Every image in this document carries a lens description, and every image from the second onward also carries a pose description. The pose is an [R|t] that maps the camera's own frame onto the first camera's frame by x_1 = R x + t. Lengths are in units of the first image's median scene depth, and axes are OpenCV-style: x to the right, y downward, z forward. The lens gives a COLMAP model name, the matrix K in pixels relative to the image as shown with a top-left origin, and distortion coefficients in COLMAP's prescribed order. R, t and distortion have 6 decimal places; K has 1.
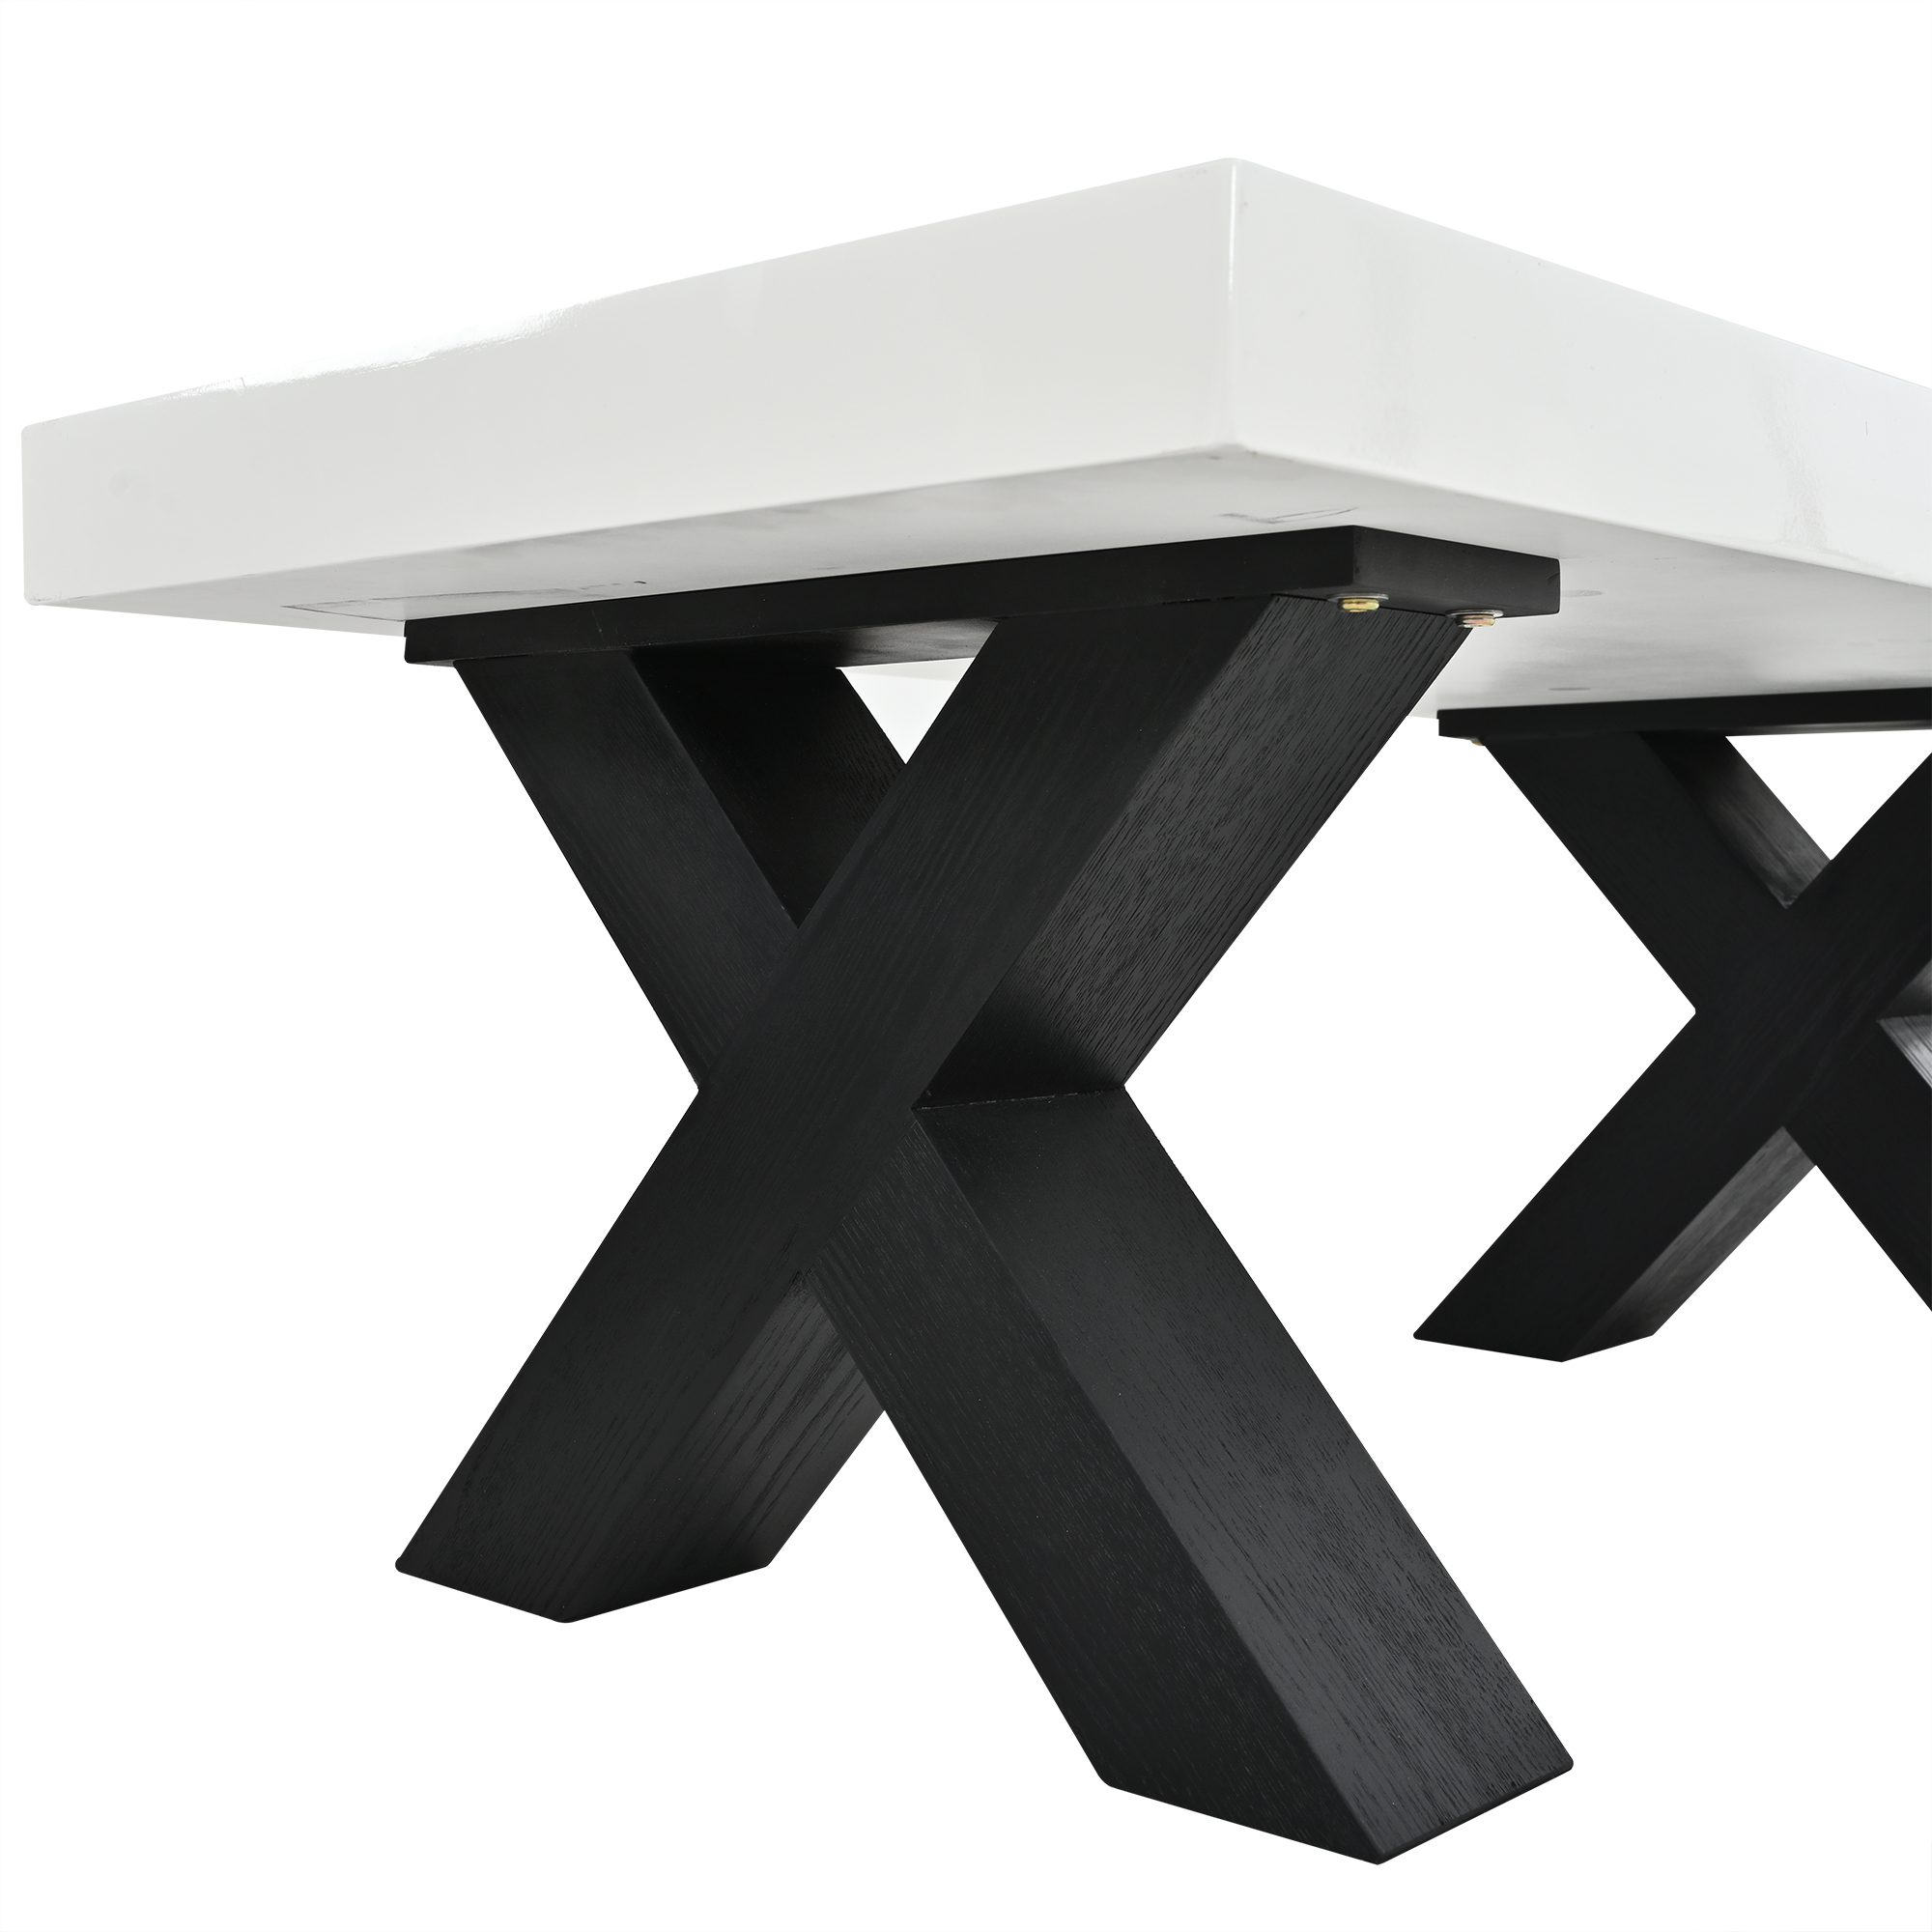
lens RADIAL K [[2732.9, 0, 966.0], [0, 2732.9, 966.0], [0, 0, 1]] dist [-0.026590, -0.026746]
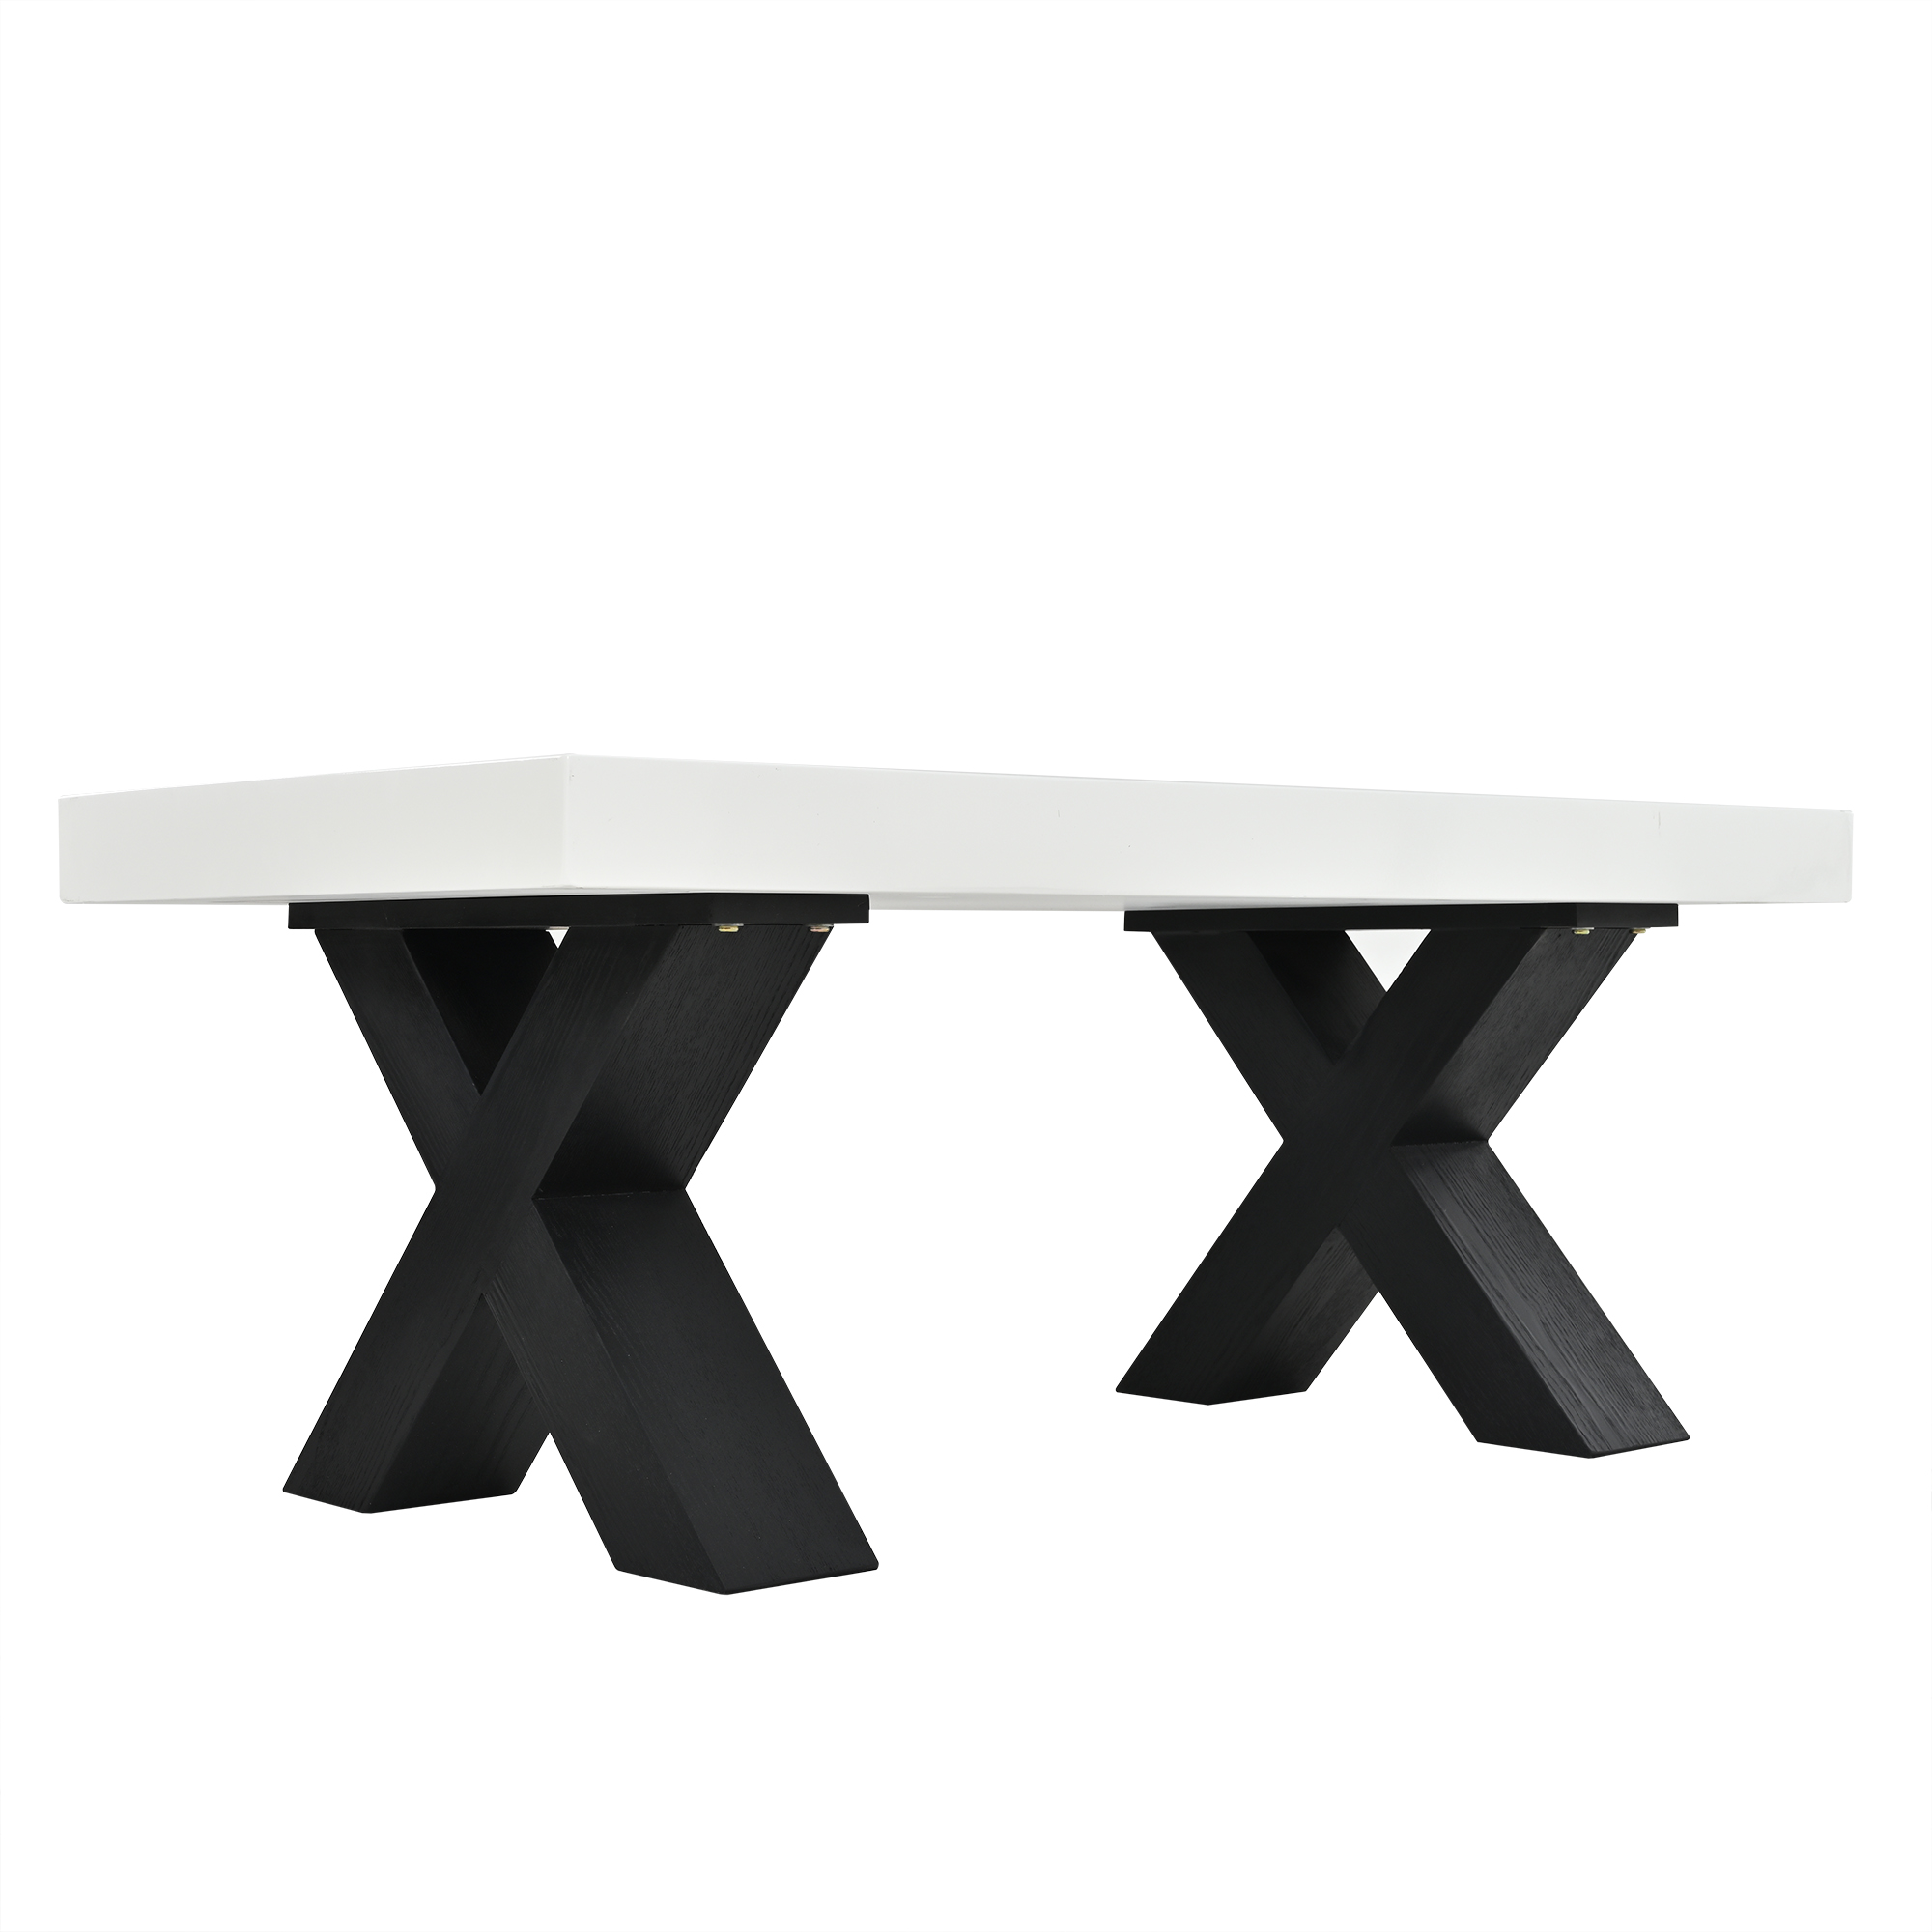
lens RADIAL K [[3315.0, 0, 966.0], [0, 3315.0, 966.0], [0, 0, 1]] dist [-0.041125, 0.114106]
pose [[0.995609, -0.005957, -0.093421, 0.445342], [0.002771, 0.999411, -0.034200, -0.023745], [0.093570, 0.033791, 0.995039, -1.077635]]
